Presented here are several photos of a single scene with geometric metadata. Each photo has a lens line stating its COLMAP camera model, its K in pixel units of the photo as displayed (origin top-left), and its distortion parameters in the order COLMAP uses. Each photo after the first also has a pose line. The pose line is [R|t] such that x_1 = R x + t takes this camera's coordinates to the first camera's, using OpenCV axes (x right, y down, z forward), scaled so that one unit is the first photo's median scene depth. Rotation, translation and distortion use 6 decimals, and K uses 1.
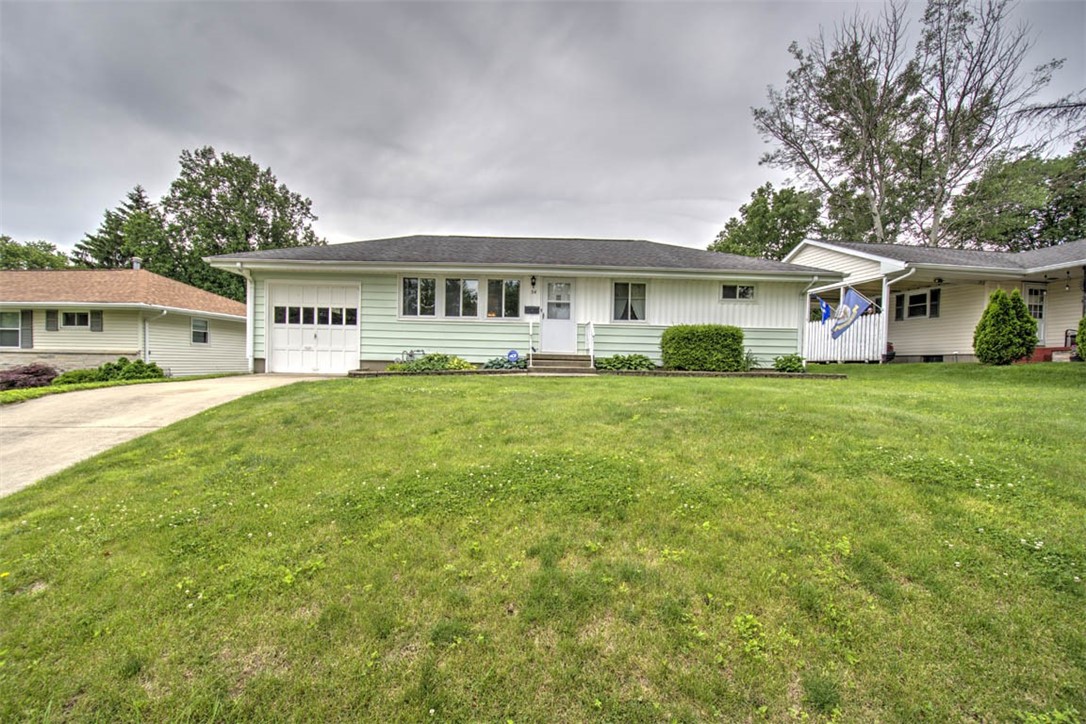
lens RADIAL K [[468.7, 0, 543.0], [0, 468.7, 362.0], [0, 0, 1]] dist [0.001999, -0.003052]
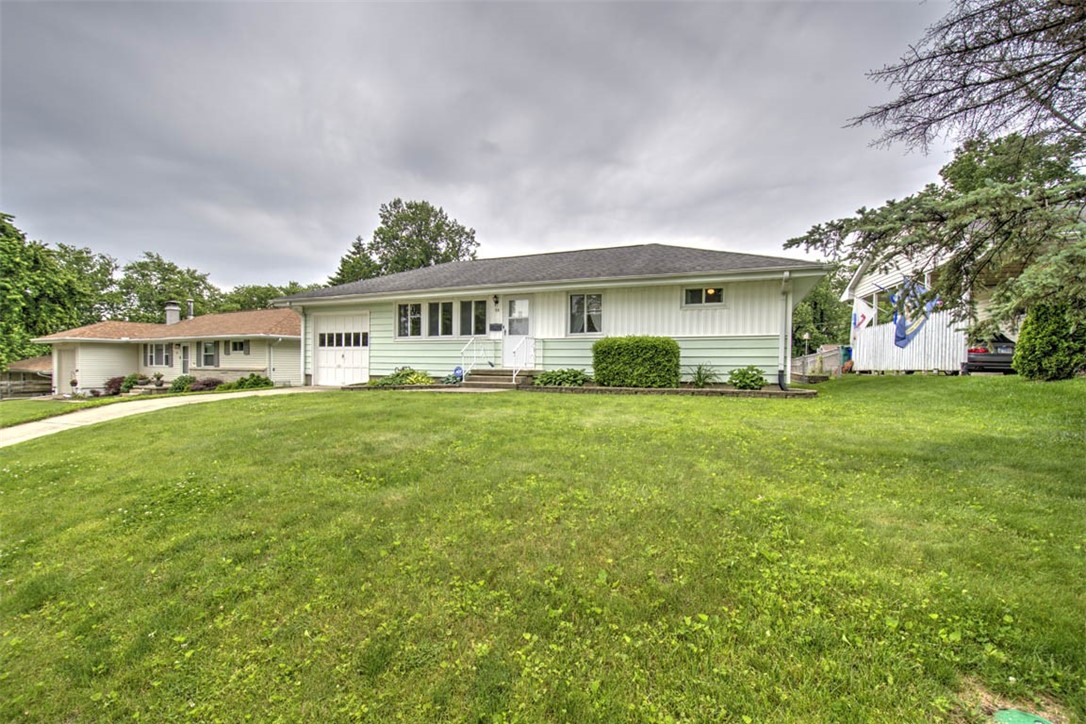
lens RADIAL K [[468.7, 0, 543.0], [0, 468.7, 362.0], [0, 0, 1]] dist [0.001999, -0.003052]
pose [[0.915856, -0.015265, -0.401216, 0.433685], [0.010659, 0.999849, -0.013709, -0.014379], [0.401365, 0.008279, 0.915881, 0.064105]]
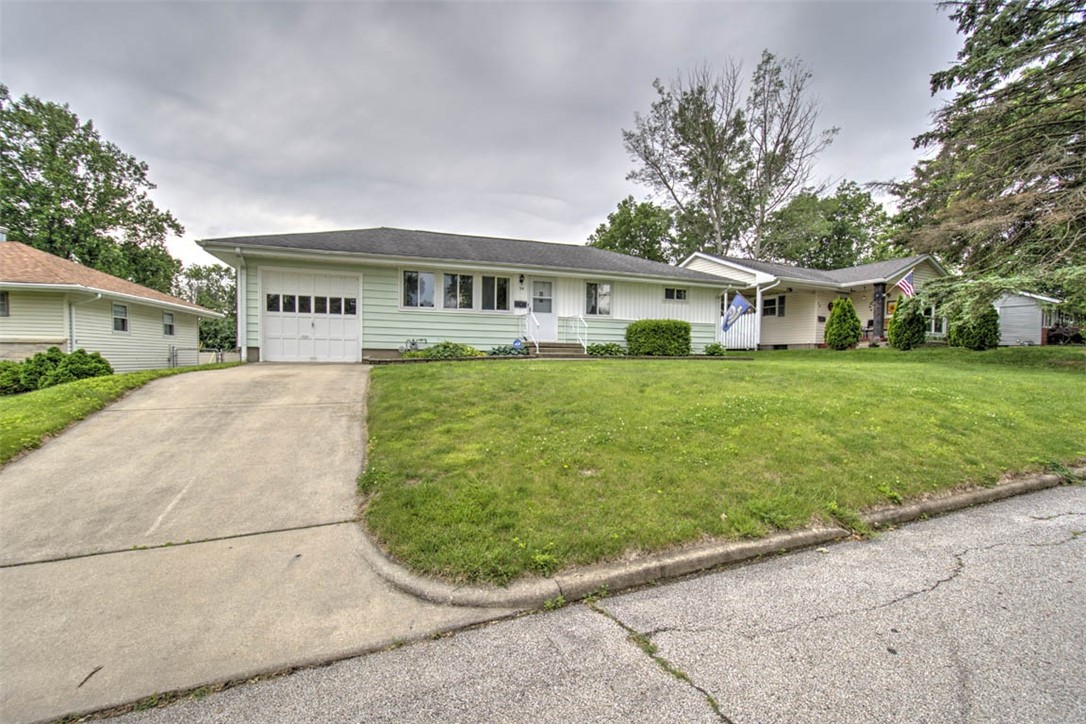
lens RADIAL K [[465.5, 0, 539.3], [0, 465.5, 361.4], [0, 0, 1]] dist [-0.001181, -0.000291]
pose [[0.953913, -0.011437, 0.299864, -0.280052], [0.006742, 0.999838, 0.016687, 0.008602], [-0.300007, -0.013896, 0.953836, -0.085833]]
